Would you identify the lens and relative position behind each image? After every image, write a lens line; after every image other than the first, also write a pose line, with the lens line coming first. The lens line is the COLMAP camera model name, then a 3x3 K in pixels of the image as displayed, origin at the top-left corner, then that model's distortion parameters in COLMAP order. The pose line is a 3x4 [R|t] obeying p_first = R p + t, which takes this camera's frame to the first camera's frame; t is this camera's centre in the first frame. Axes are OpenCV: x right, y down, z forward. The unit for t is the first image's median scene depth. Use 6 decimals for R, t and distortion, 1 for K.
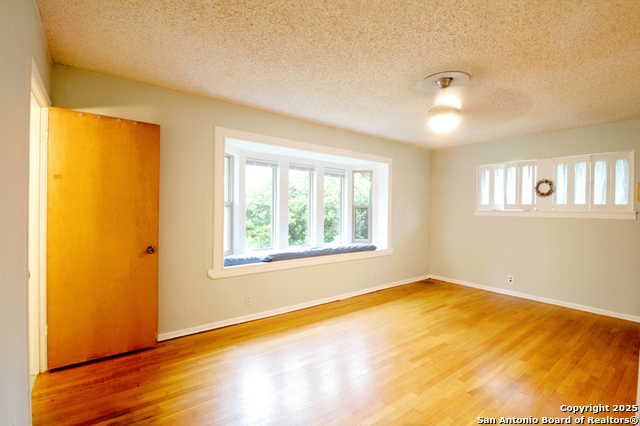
lens RADIAL K [[295.4, 0, 324.2], [0, 295.4, 210.9], [0, 0, 1]] dist [0.002453, -0.015395]
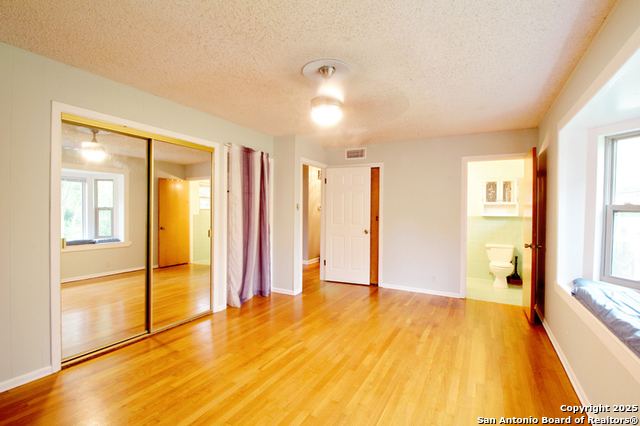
lens RADIAL K [[295.4, 0, 324.2], [0, 295.4, 210.9], [0, 0, 1]] dist [0.002453, -0.015395]
pose [[-0.913411, -0.020764, -0.406507, 0.568817], [-0.024933, 0.999677, 0.004961, -0.003378], [0.406273, 0.014666, -0.913634, 1.351424]]
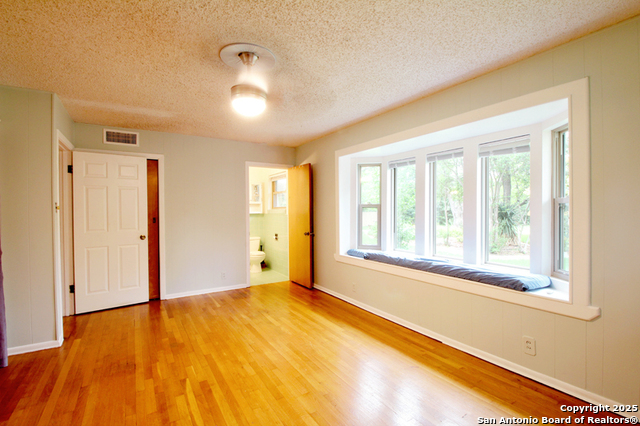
lens RADIAL K [[295.4, 0, 324.2], [0, 295.4, 210.9], [0, 0, 1]] dist [0.002453, -0.015395]
pose [[-0.083744, -0.007019, -0.996463, 0.893729], [0.001263, 0.999974, -0.007150, 0.005295], [0.996487, -0.001857, -0.083733, 0.936846]]
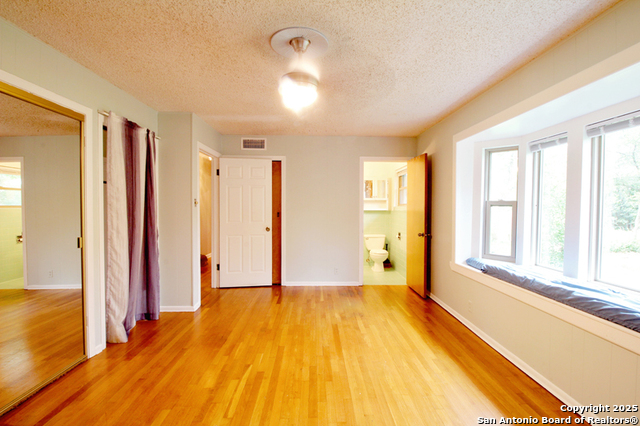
lens RADIAL K [[295.4, 0, 324.2], [0, 295.4, 210.9], [0, 0, 1]] dist [0.002453, -0.015395]
pose [[-0.581377, -0.002208, -0.813631, 0.736341], [-0.016640, 0.999819, 0.009177, 0.000966], [0.813464, 0.018874, -0.581309, 1.109555]]
